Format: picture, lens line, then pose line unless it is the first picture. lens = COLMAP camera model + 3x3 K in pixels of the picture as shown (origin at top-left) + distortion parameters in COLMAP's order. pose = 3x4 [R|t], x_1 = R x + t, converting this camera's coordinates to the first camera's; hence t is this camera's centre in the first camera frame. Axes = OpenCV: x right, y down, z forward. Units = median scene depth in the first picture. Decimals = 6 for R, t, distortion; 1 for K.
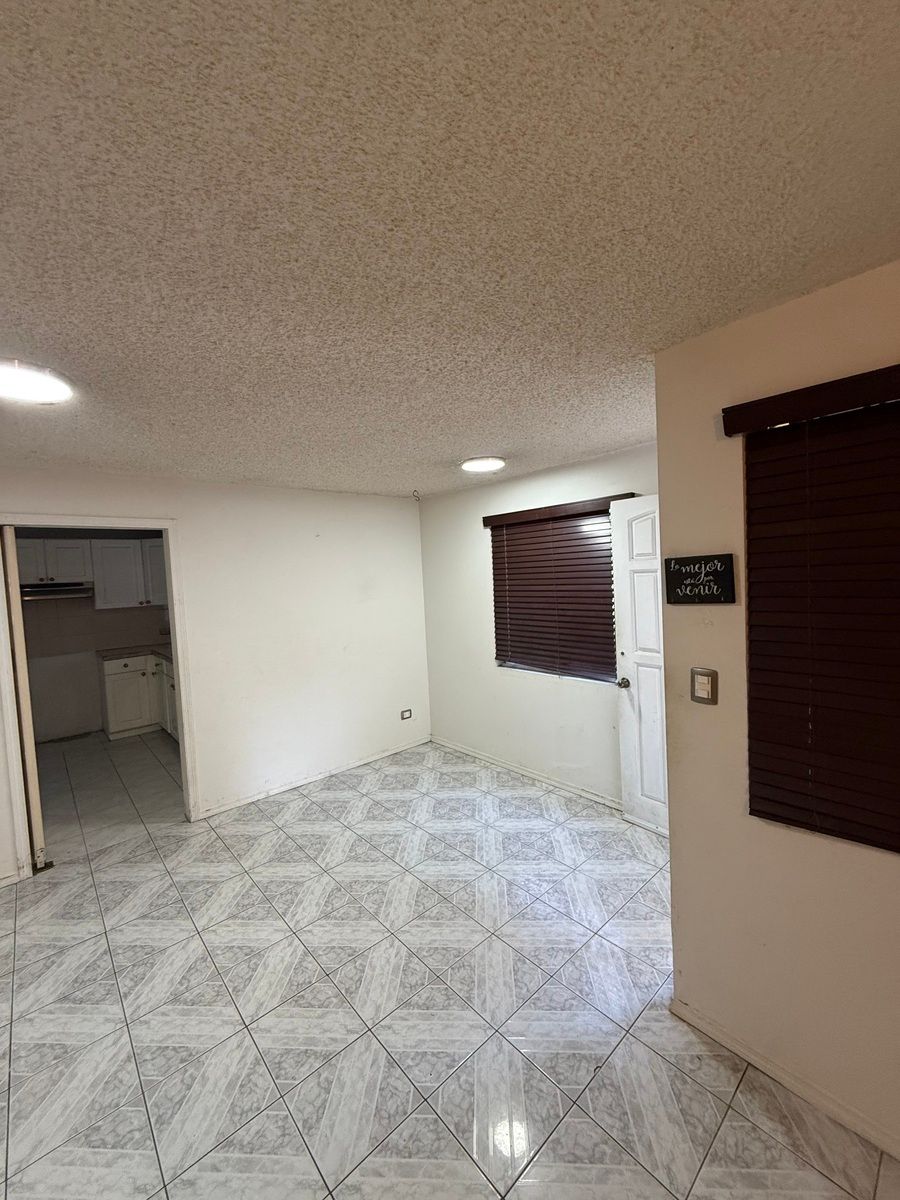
lens RADIAL K [[477.6, 0, 451.4], [0, 477.6, 595.3], [0, 0, 1]] dist [-0.001781, 0.000275]
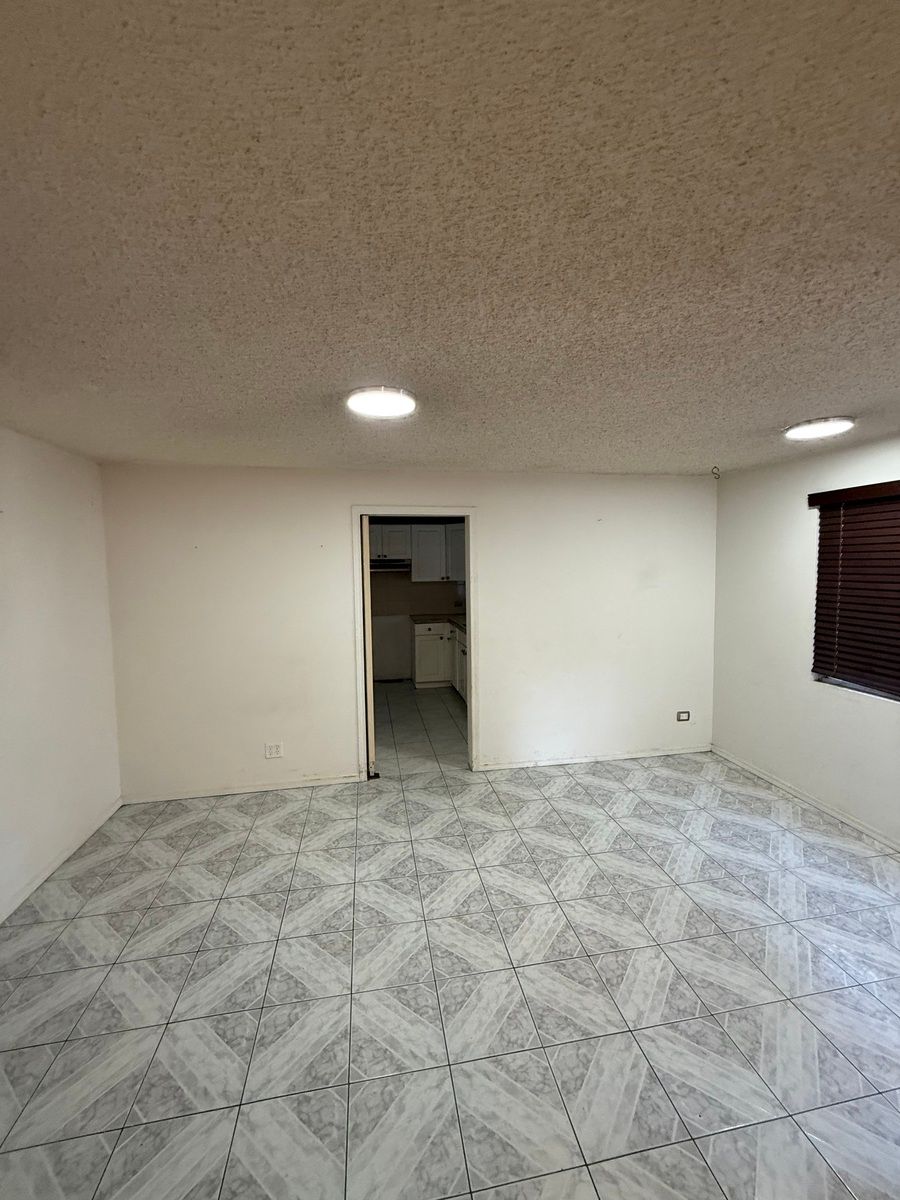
lens RADIAL K [[477.6, 0, 451.4], [0, 477.6, 595.3], [0, 0, 1]] dist [-0.001781, 0.000275]
pose [[0.852043, 0.070632, -0.518684, -0.025618], [-0.052854, 0.997399, 0.048998, -0.002535], [0.520796, -0.014334, 0.853561, -0.004784]]
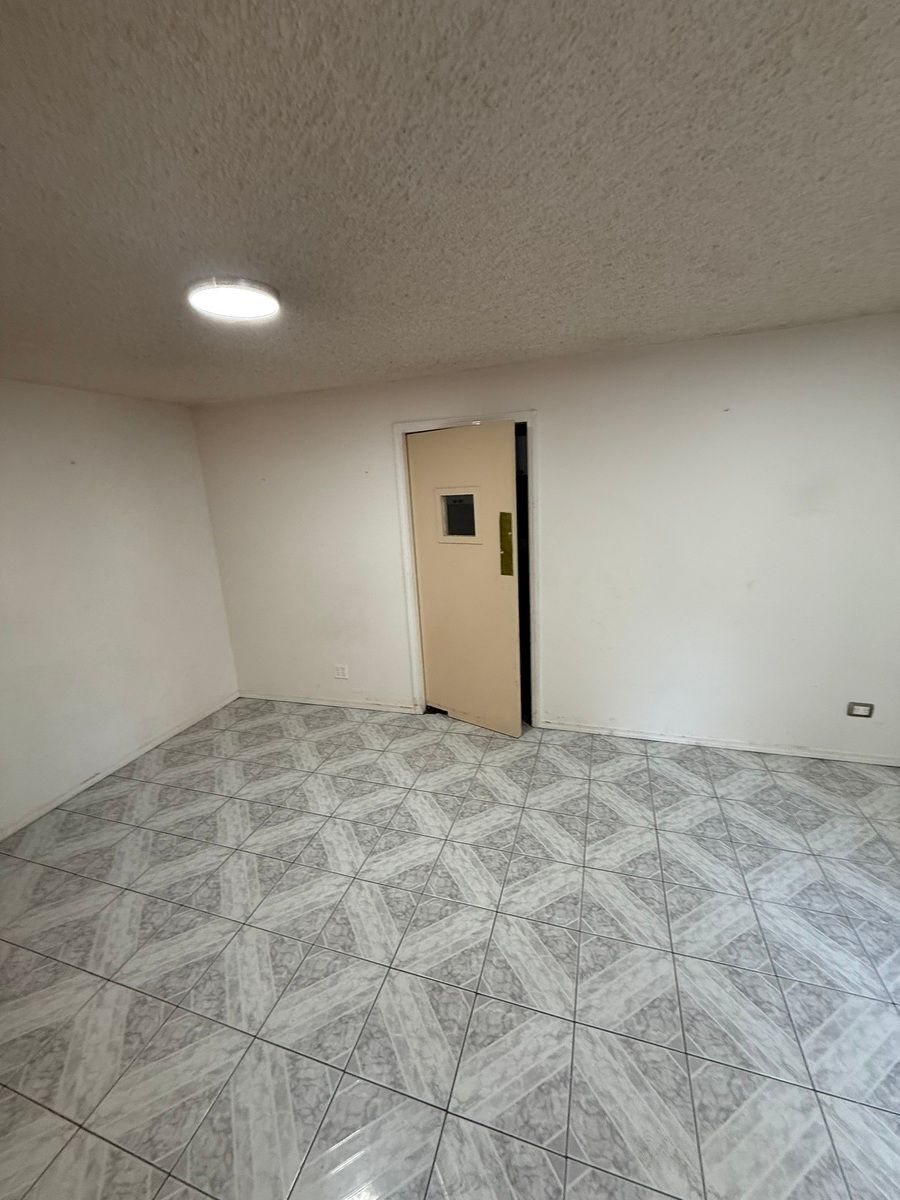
lens RADIAL K [[477.6, 0, 451.4], [0, 477.6, 595.3], [0, 0, 1]] dist [-0.001781, 0.000275]
pose [[0.507720, 0.216788, -0.833800, 0.181084], [-0.011014, 0.969377, 0.245332, -0.049016], [0.861451, -0.115376, 0.494560, 0.452823]]
